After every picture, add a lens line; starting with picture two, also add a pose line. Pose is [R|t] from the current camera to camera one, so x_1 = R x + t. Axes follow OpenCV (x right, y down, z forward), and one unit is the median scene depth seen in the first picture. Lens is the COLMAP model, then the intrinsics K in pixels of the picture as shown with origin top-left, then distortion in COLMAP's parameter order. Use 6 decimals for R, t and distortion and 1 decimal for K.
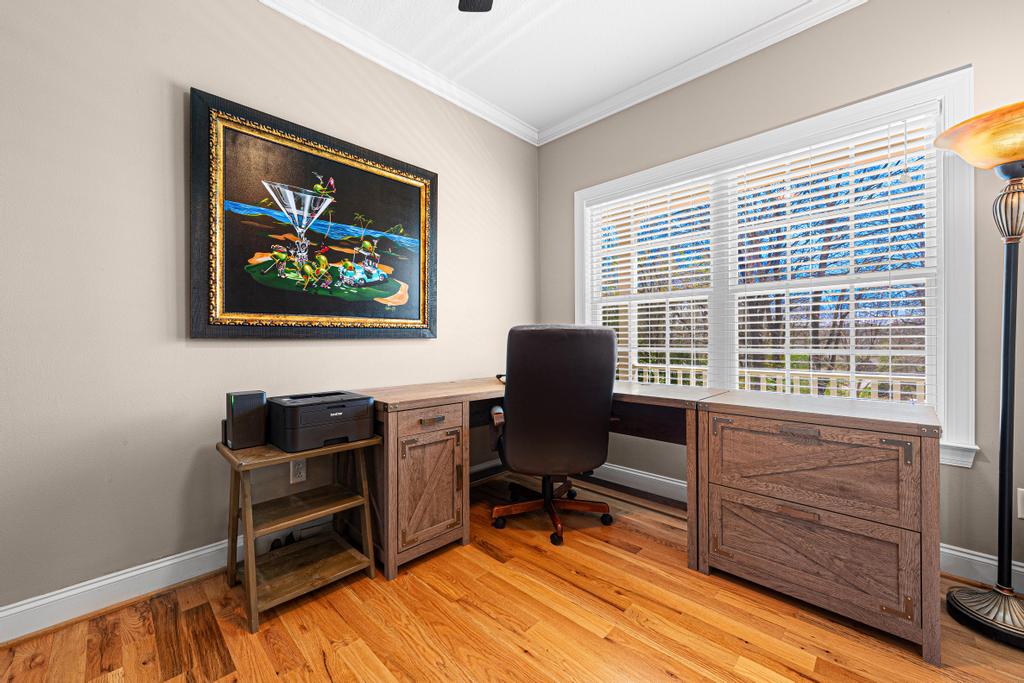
lens RADIAL K [[393.8, 0, 507.5], [0, 393.8, 339.6], [0, 0, 1]] dist [0.001211, 0.000245]
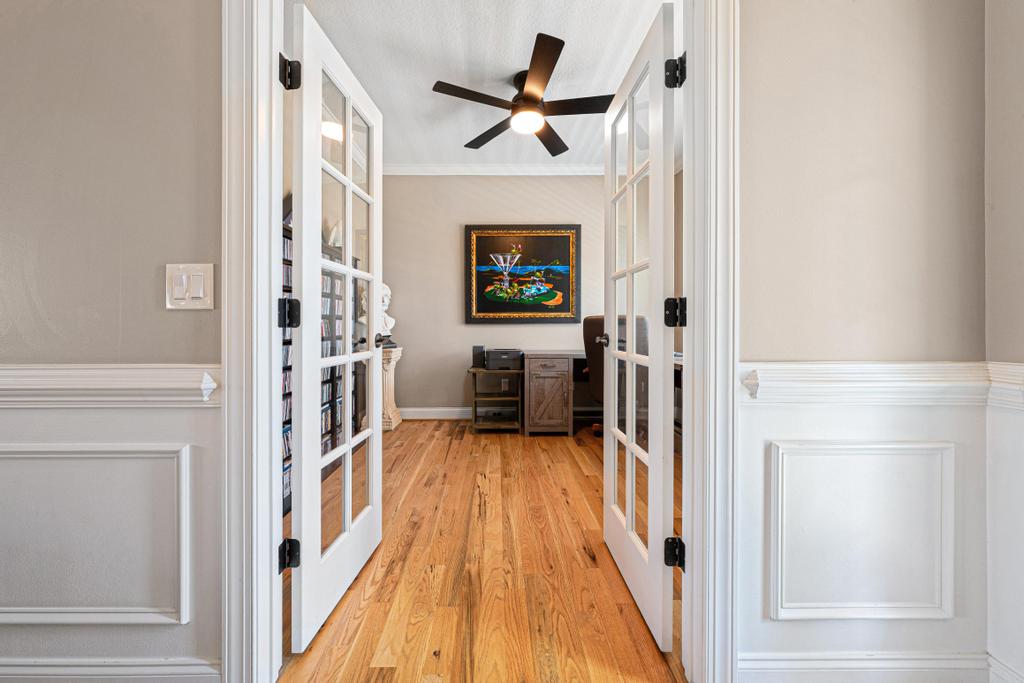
lens RADIAL K [[379.1, 0, 504.8], [0, 379.1, 325.7], [0, 0, 1]] dist [0.001814, 0.000162]
pose [[0.703424, 0.003145, -0.710763, 0.948823], [0.000281, 0.999989, 0.004703, -0.001972], [0.710770, -0.003508, 0.703415, -0.457420]]
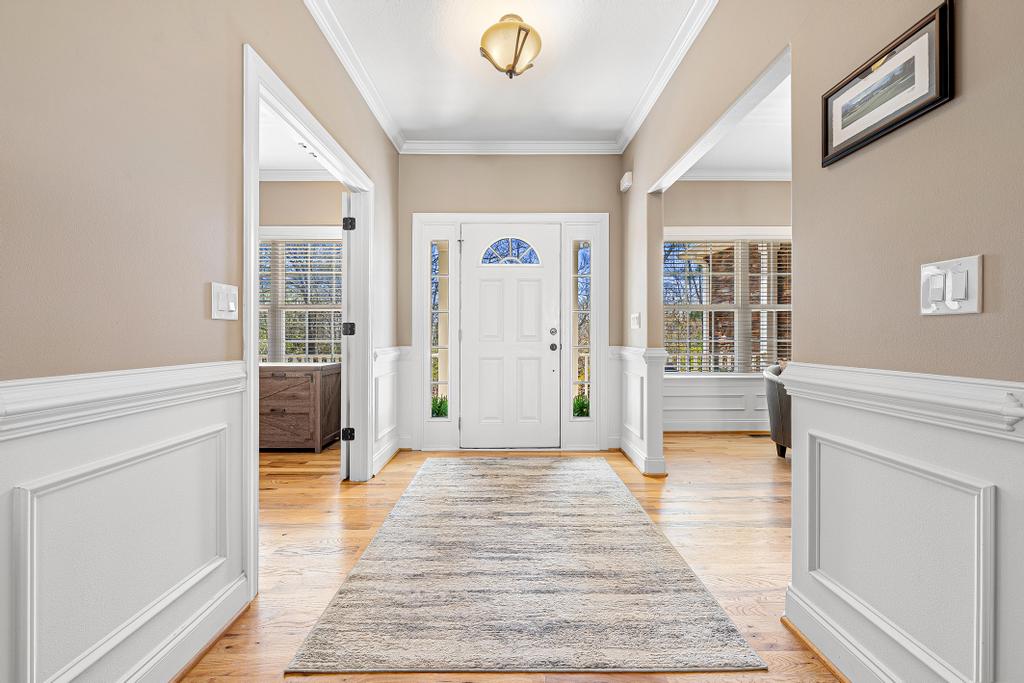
lens RADIAL K [[393.8, 0, 510.9], [0, 393.8, 338.3], [0, 0, 1]] dist [0.001211, 0.000245]
pose [[0.710683, 0.003429, 0.703504, 0.074201], [-0.005926, 0.999982, 0.001112, 0.008545], [-0.703487, -0.004959, 0.710691, -1.323644]]
